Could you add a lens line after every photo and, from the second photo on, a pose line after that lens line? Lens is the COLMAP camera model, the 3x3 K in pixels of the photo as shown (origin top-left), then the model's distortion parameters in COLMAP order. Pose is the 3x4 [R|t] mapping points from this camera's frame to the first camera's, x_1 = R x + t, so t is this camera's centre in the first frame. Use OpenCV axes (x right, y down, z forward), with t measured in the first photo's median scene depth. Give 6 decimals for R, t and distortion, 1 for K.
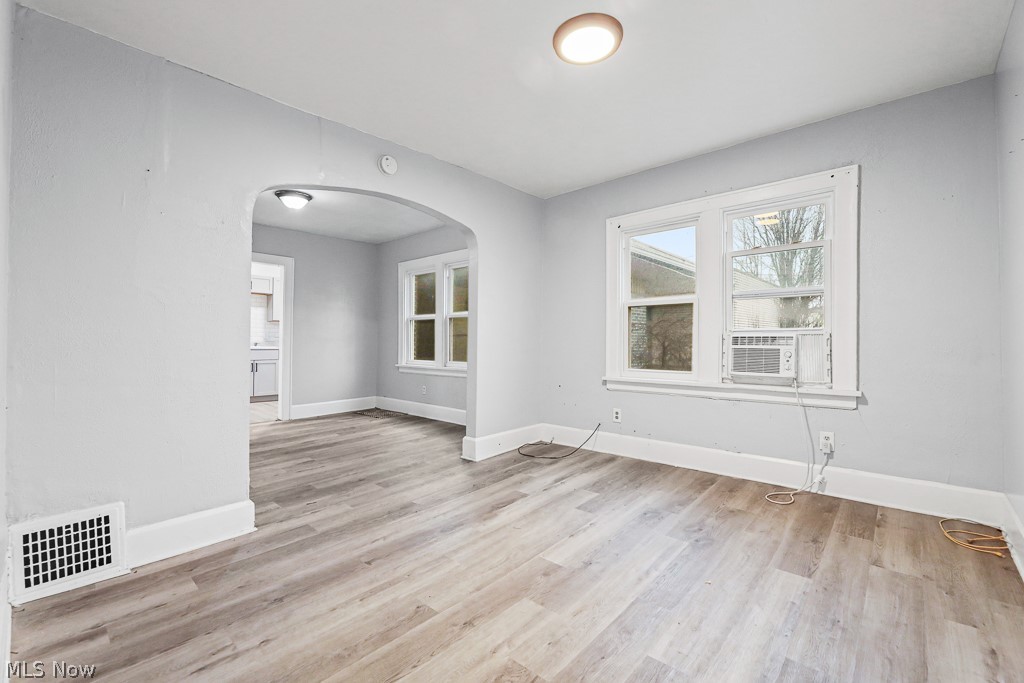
lens RADIAL K [[433.3, 0, 507.7], [0, 433.3, 336.8], [0, 0, 1]] dist [-0.003270, -0.001465]
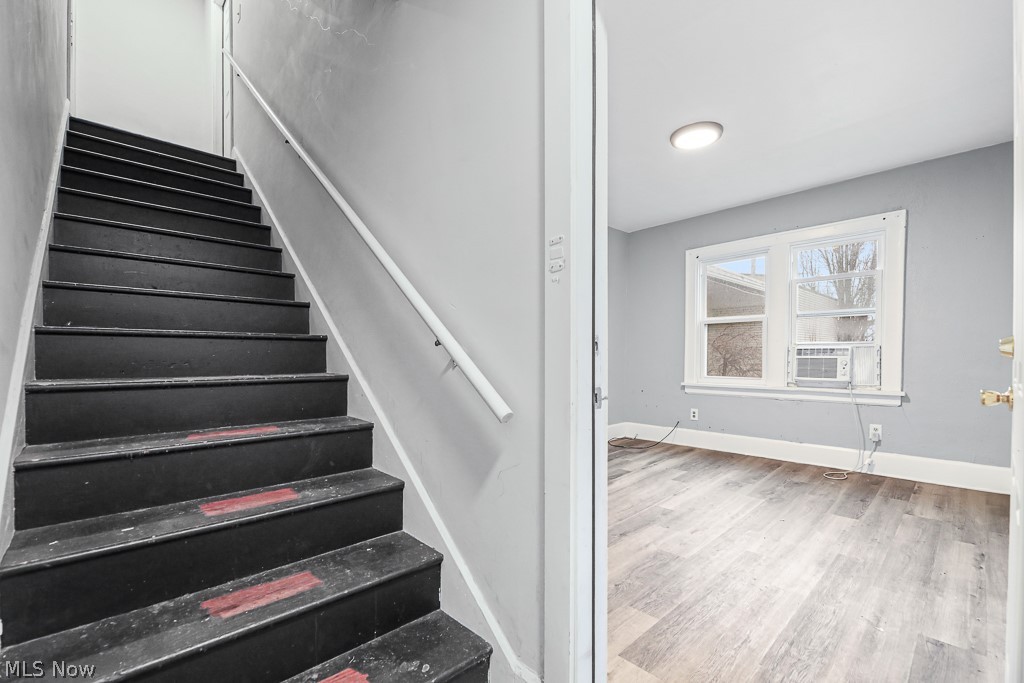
lens RADIAL K [[432.3, 0, 516.5], [0, 432.3, 362.7], [0, 0, 1]] dist [-0.004865, -0.001176]
pose [[0.997037, -0.001004, -0.076915, -0.198848], [0.003118, 0.999620, 0.027382, 0.003565], [0.076858, -0.027541, 0.996662, -0.311885]]
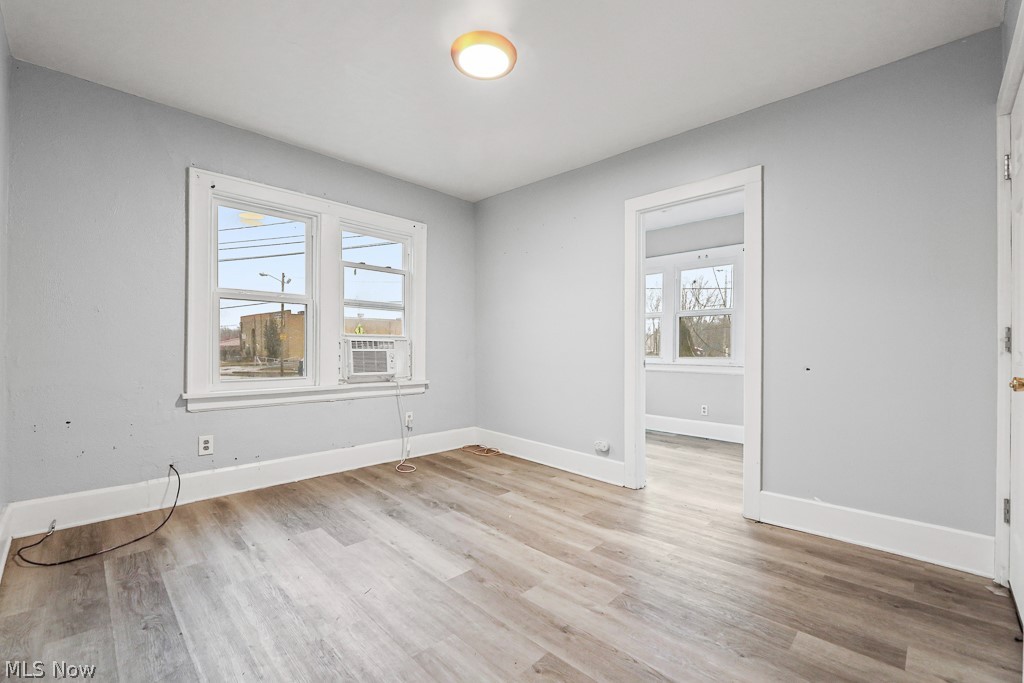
lens RADIAL K [[433.3, 0, 512.0], [0, 433.3, 351.3], [0, 0, 1]] dist [-0.003270, -0.001465]
pose [[0.036177, -0.002603, 0.999342, -0.610274], [-0.016194, 0.999864, 0.003190, 0.018048], [-0.999214, -0.016299, 0.036130, 0.622650]]
